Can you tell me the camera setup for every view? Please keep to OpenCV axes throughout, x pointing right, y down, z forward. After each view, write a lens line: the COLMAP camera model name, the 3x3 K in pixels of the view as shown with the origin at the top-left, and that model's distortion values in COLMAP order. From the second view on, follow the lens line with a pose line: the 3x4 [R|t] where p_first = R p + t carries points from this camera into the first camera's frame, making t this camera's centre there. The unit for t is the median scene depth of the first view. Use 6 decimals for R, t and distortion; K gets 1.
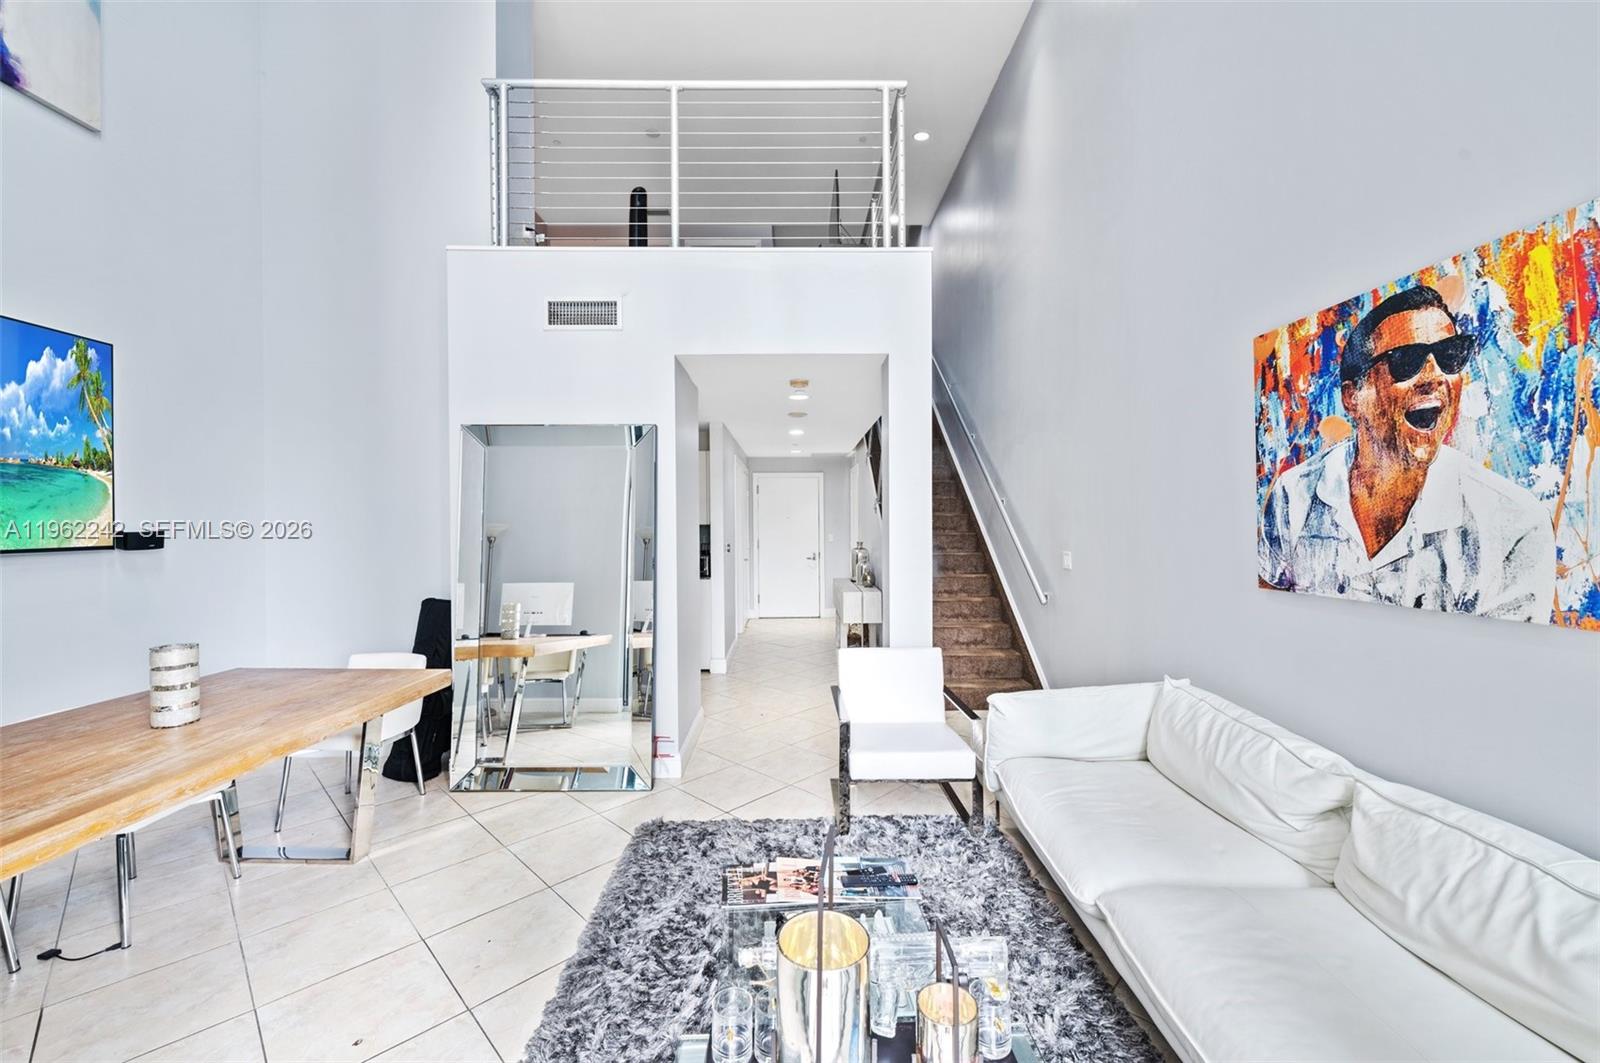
lens RADIAL K [[630.9, 0, 794.2], [0, 630.9, 525.7], [0, 0, 1]] dist [-0.011715, 0.000275]
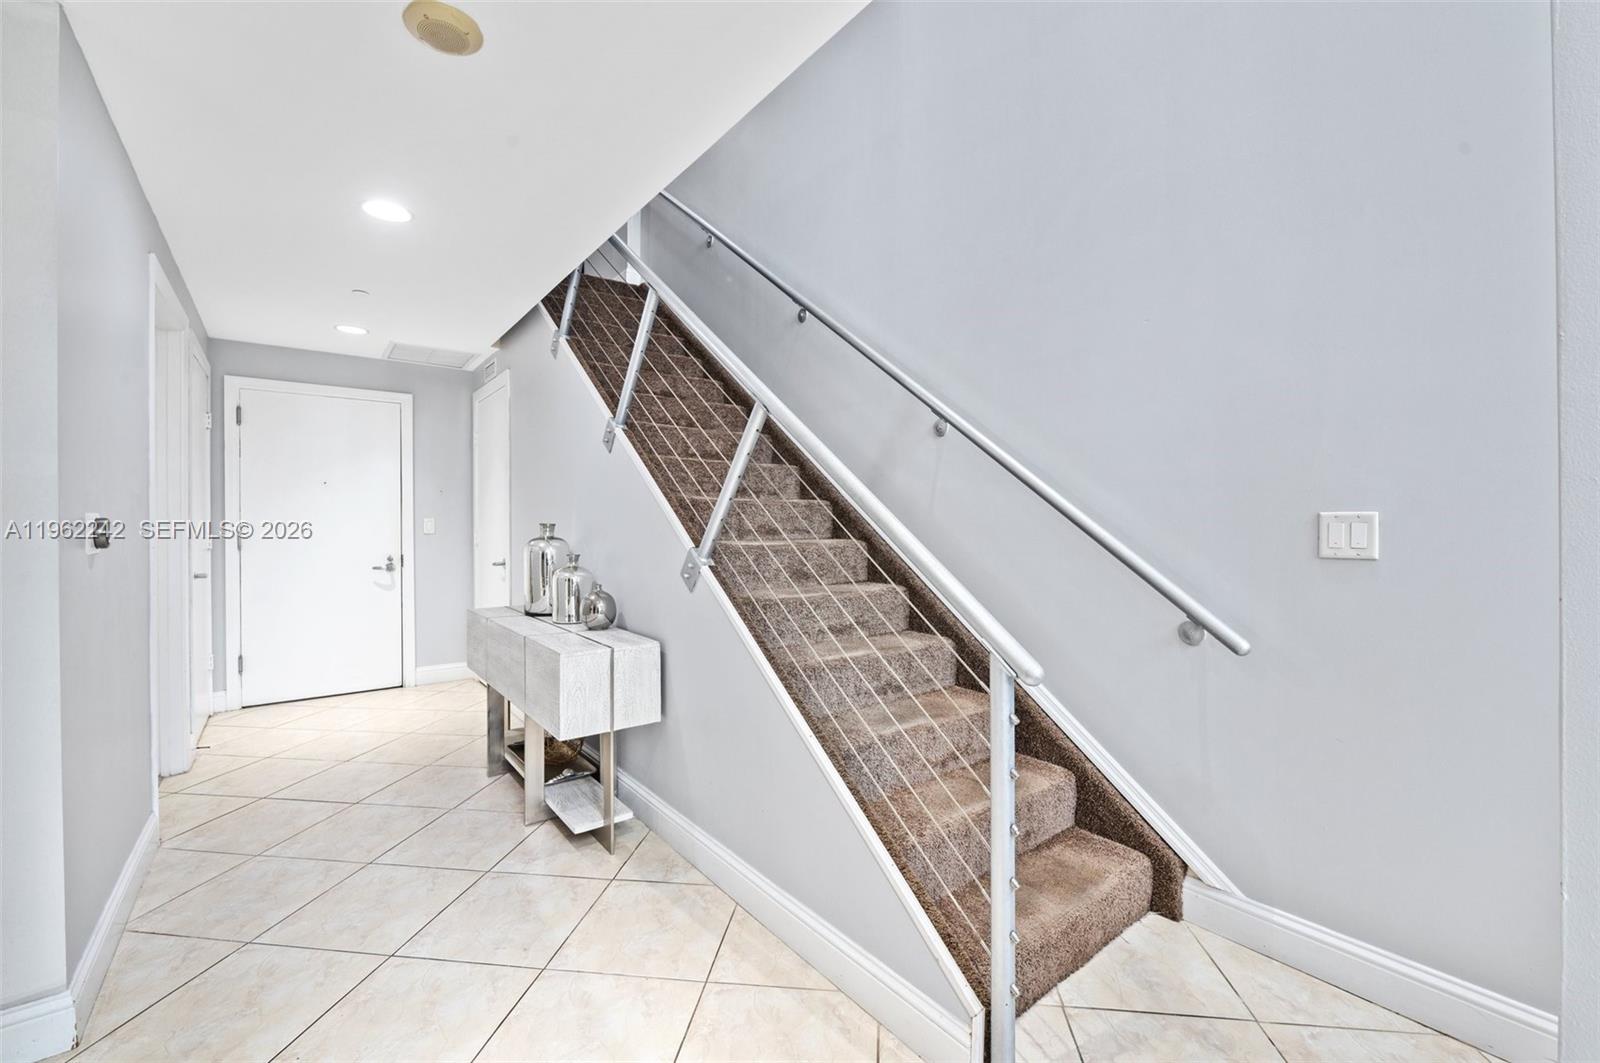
lens RADIAL K [[648.6, 0, 805.0], [0, 648.6, 527.3], [0, 0, 1]] dist [-0.010491, -0.000259]
pose [[0.784792, 0.002560, 0.619754, -0.126367], [0.000844, 0.999986, -0.005199, 0.109446], [-0.619759, 0.004603, 0.784779, 1.958261]]
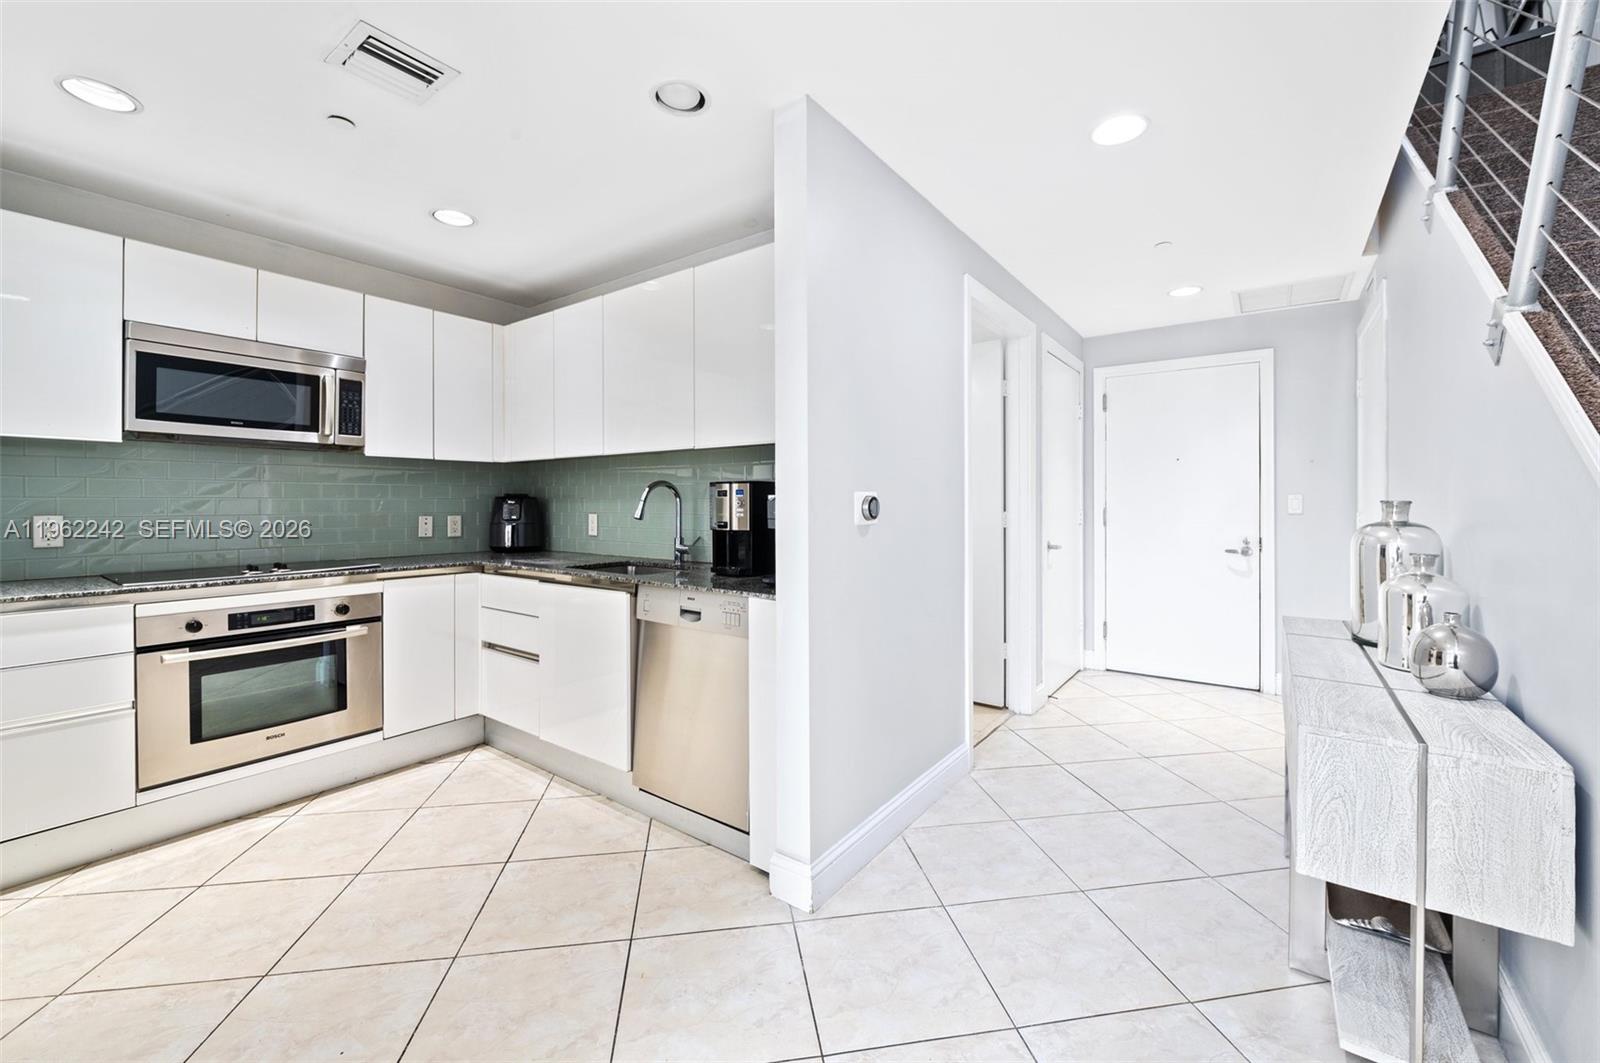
lens RADIAL K [[638.9, 0, 805.0], [0, 638.9, 505.1], [0, 0, 1]] dist [-0.009482, -0.000391]
pose [[0.812694, 0.008944, -0.582622, 0.202906], [-0.010521, 0.999944, 0.000676, 0.107446], [0.582596, 0.005580, 0.812743, 2.294133]]
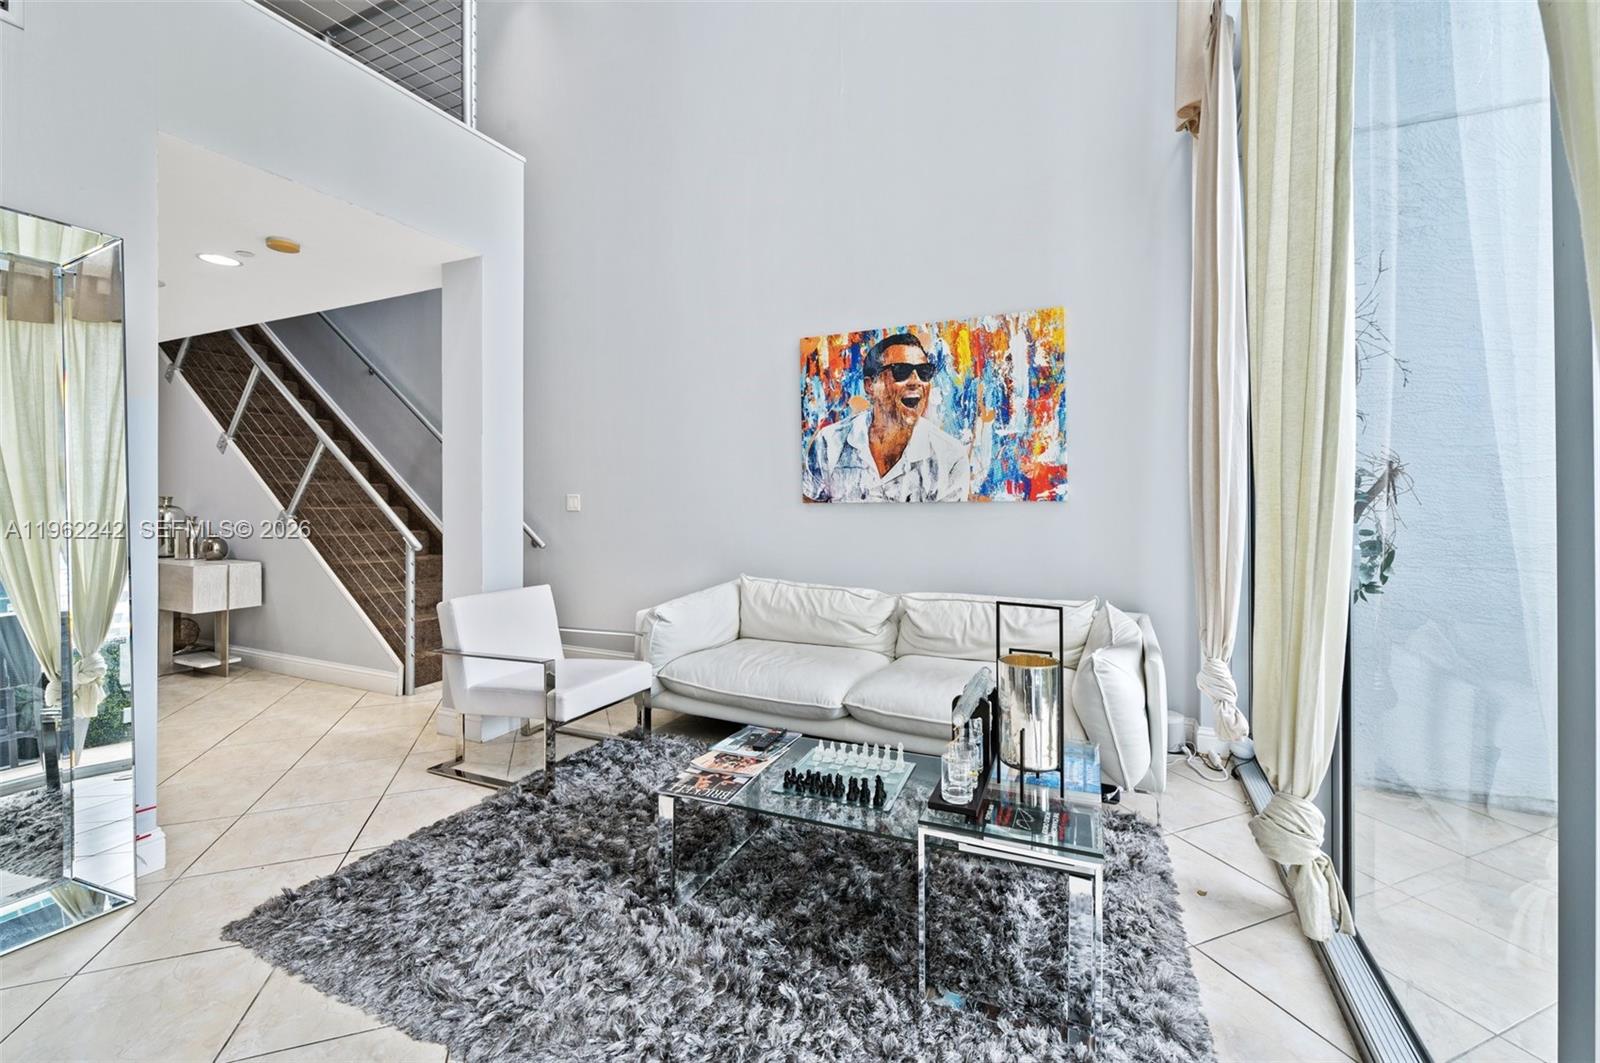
lens RADIAL K [[665.7, 0, 795.1], [0, 665.7, 497.0], [0, 0, 1]] dist [0.002920, -0.000198]
pose [[0.422401, 0.010346, 0.906350, -0.907414], [0.002703, 0.999916, -0.012674, 0.130484], [-0.906405, 0.007803, 0.422337, 0.415191]]
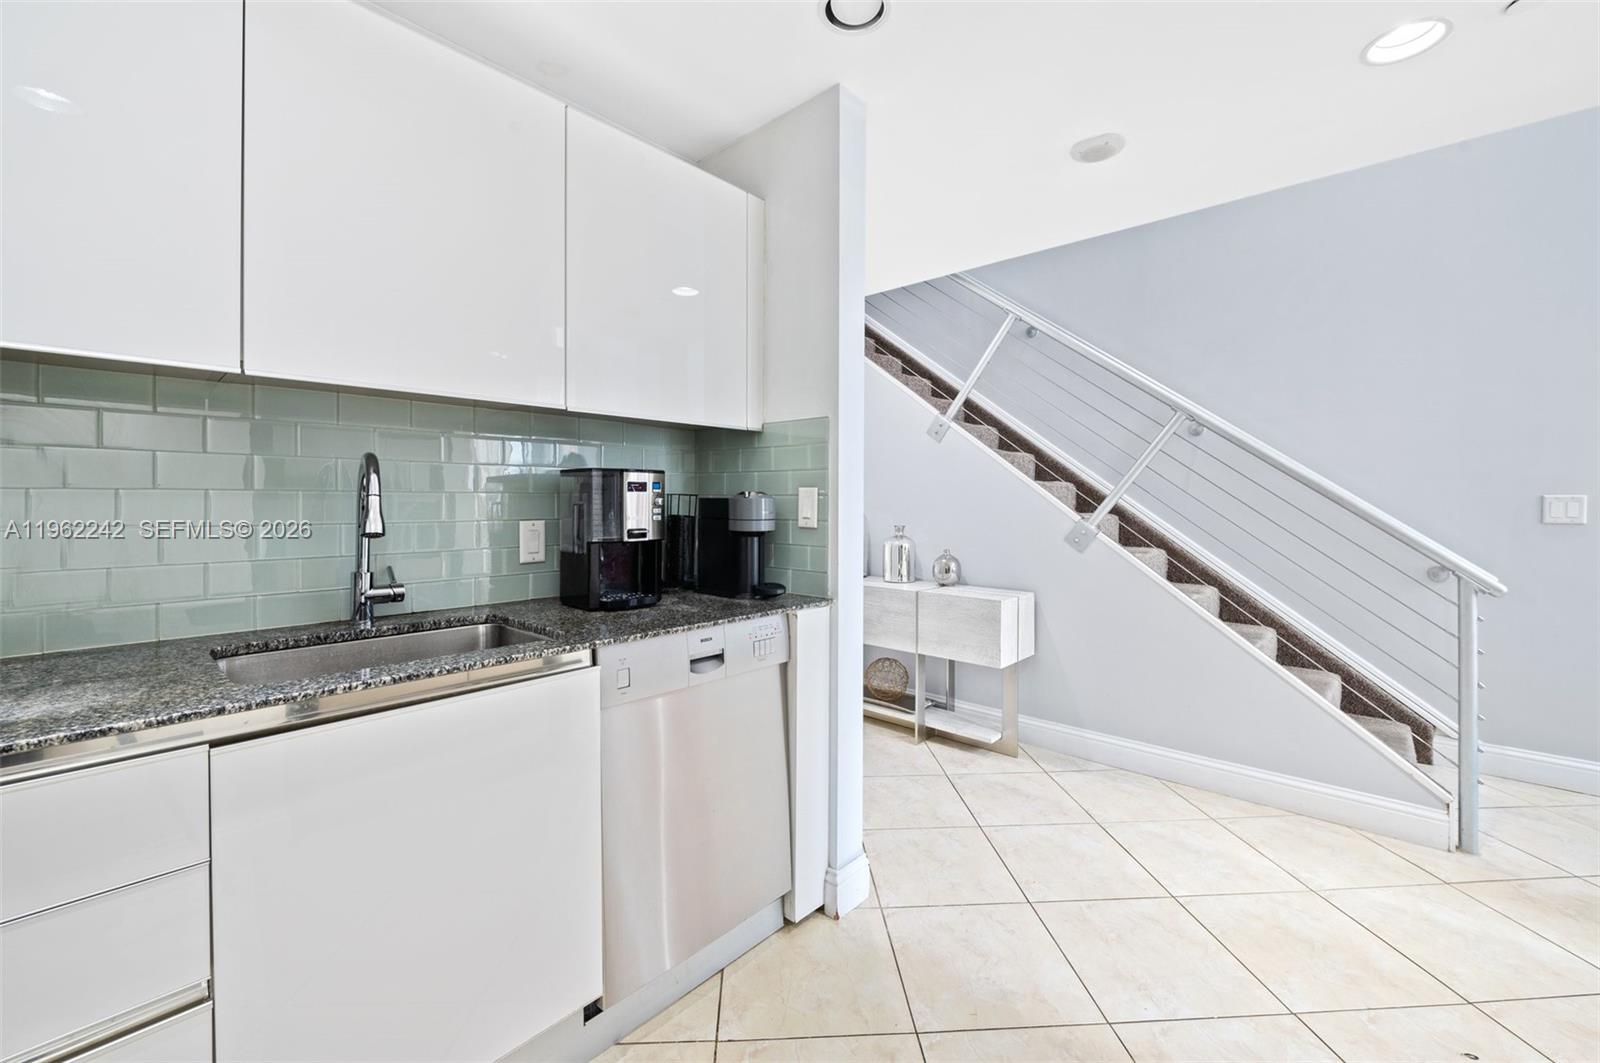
lens RADIAL K [[638.9, 0, 805.0], [0, 638.9, 505.1], [0, 0, 1]] dist [-0.009482, -0.000391]
pose [[0.668599, 0.002083, 0.743620, -1.124712], [-0.001613, 0.999998, -0.001350, 0.111081], [-0.743621, -0.000296, 0.668601, 2.482697]]
